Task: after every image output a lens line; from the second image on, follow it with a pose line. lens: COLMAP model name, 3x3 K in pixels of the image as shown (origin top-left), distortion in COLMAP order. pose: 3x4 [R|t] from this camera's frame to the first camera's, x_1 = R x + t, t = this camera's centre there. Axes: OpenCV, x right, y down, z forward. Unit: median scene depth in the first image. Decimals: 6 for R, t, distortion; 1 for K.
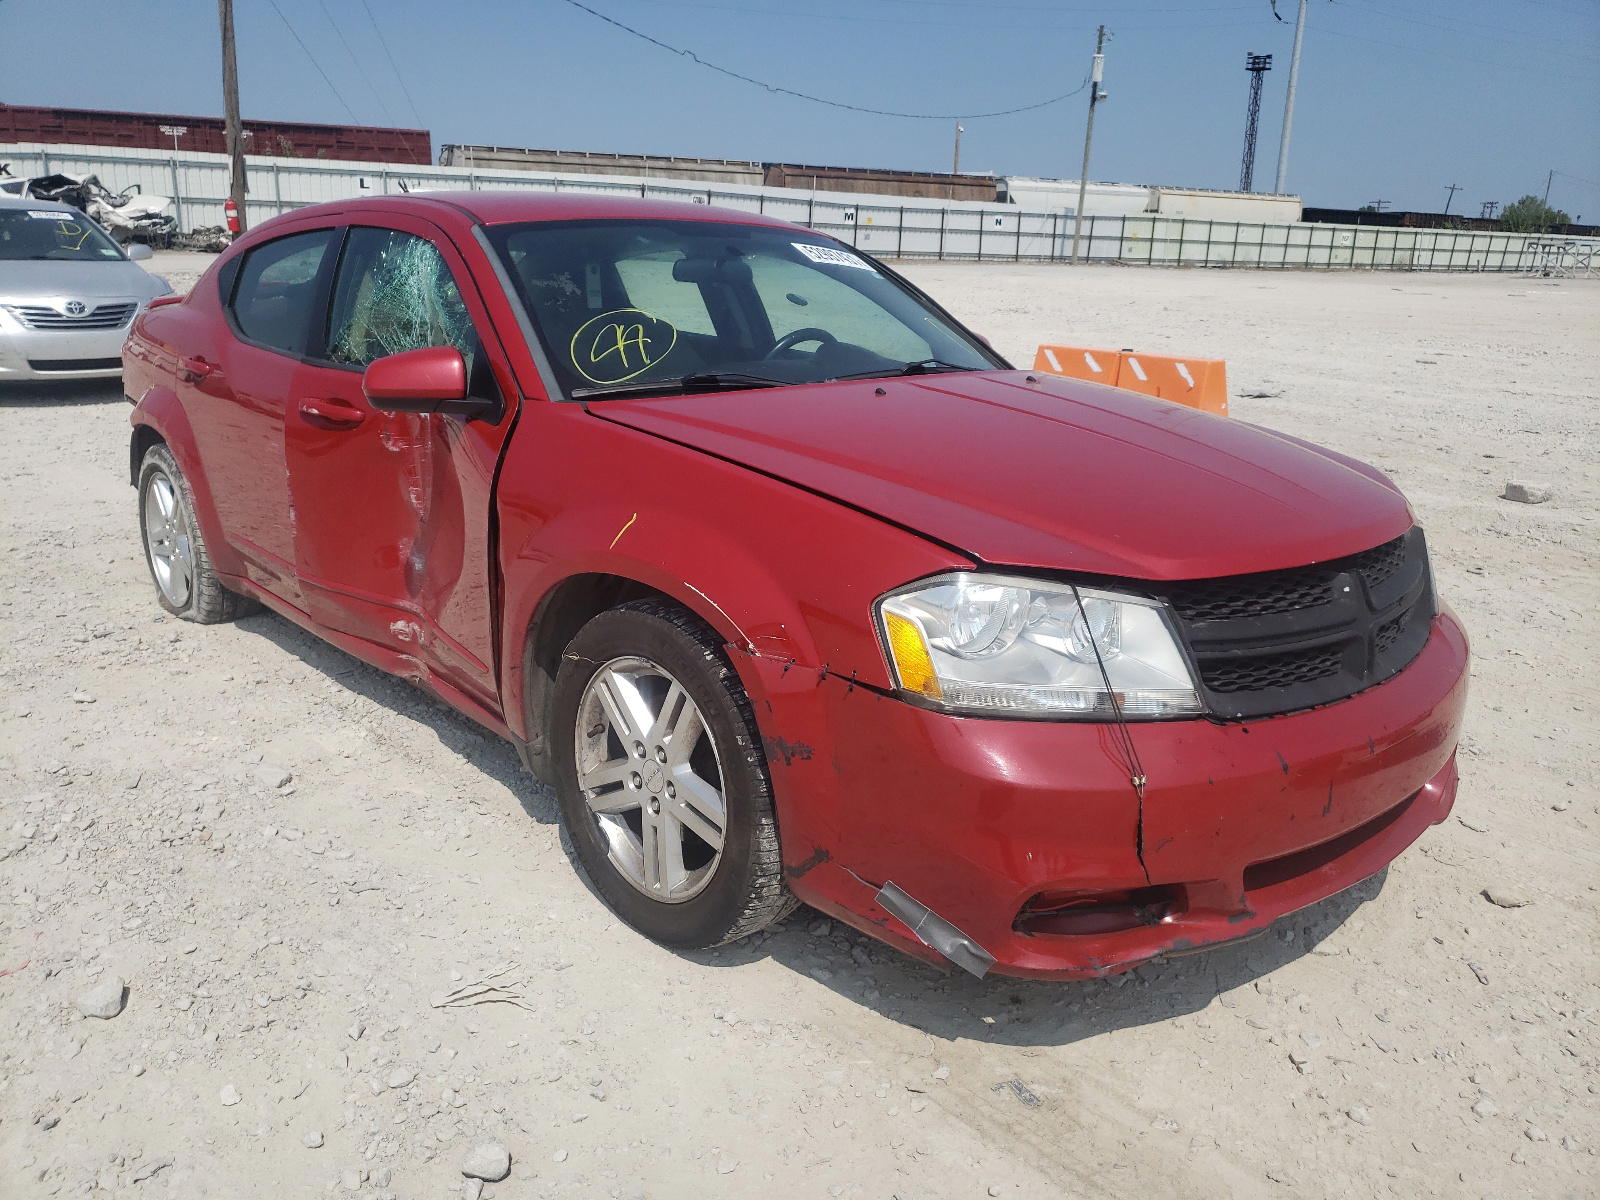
lens RADIAL K [[1198.0, 0, 795.1], [0, 1198.0, 591.1], [0, 0, 1]] dist [0.030532, -0.008869]
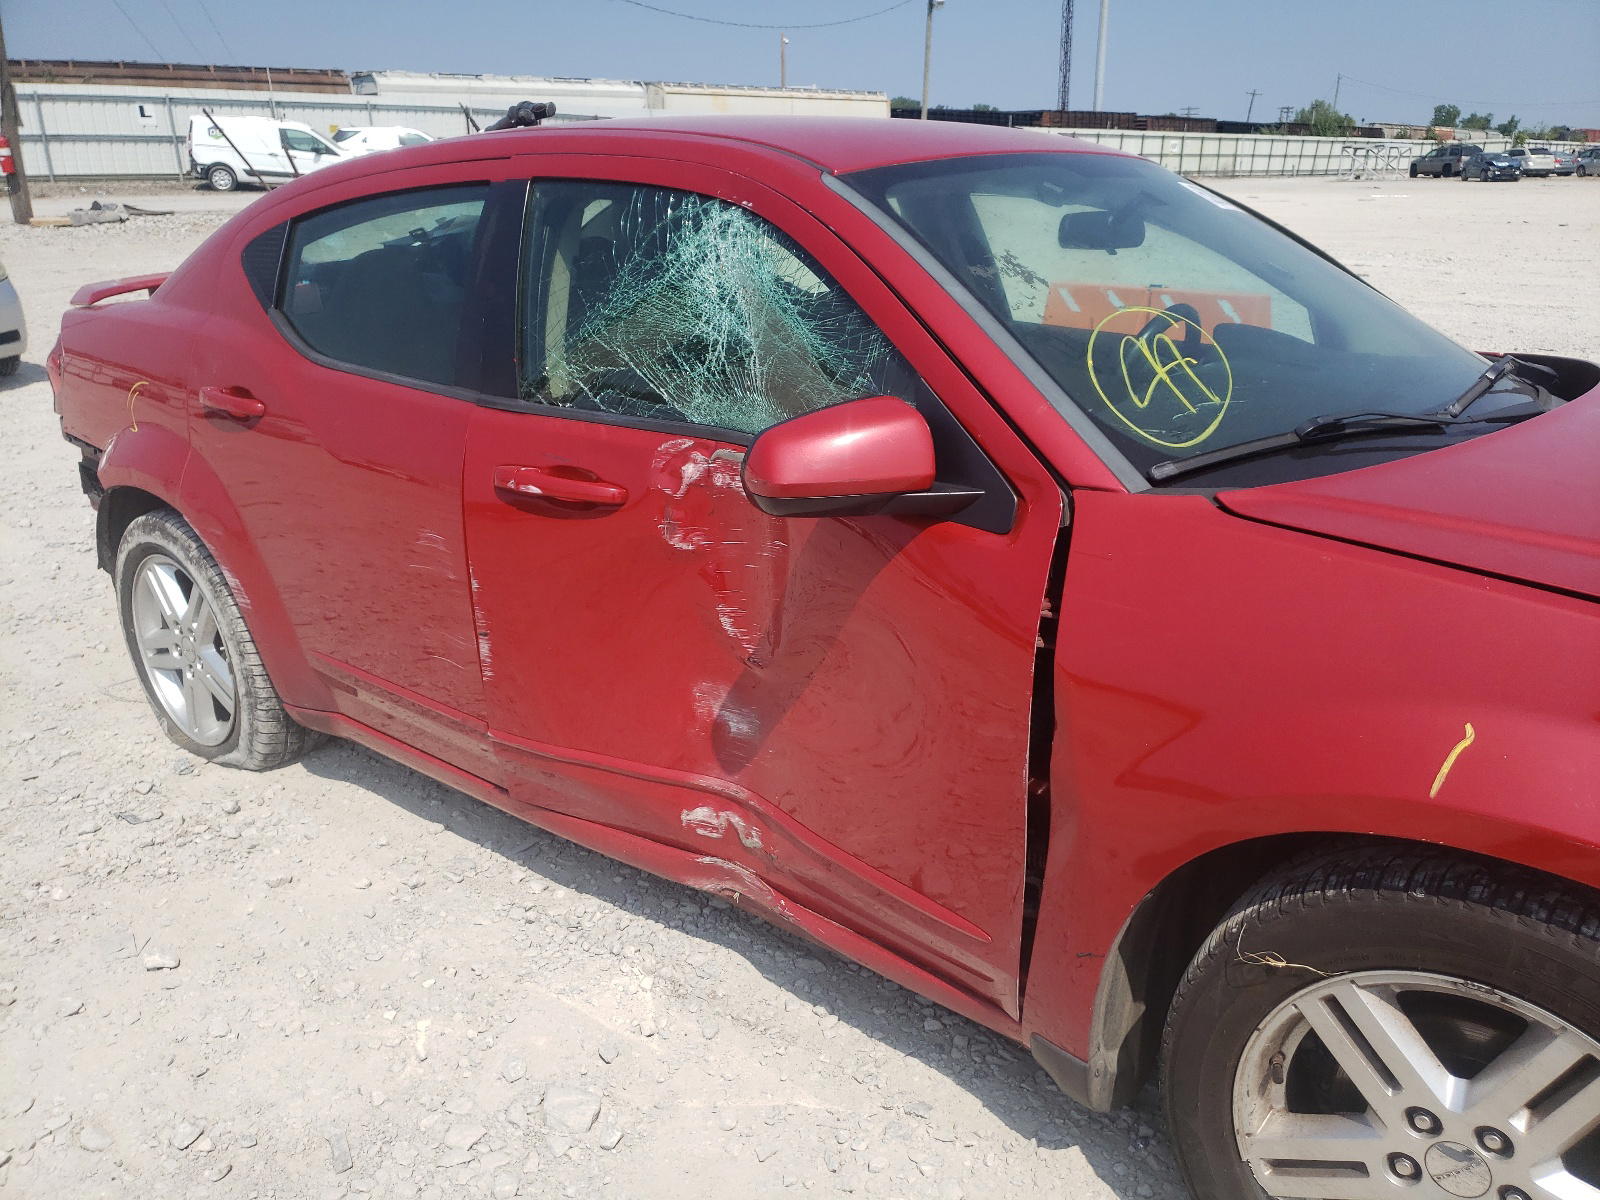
lens RADIAL K [[1198.0, 0, 808.8], [0, 1198.0, 608.9], [0, 0, 1]] dist [0.030532, -0.008869]
pose [[0.986784, -0.082364, 0.139546, -0.266854], [0.072029, 0.994382, 0.077560, -0.095833], [-0.145151, -0.066484, 0.987173, 0.278027]]
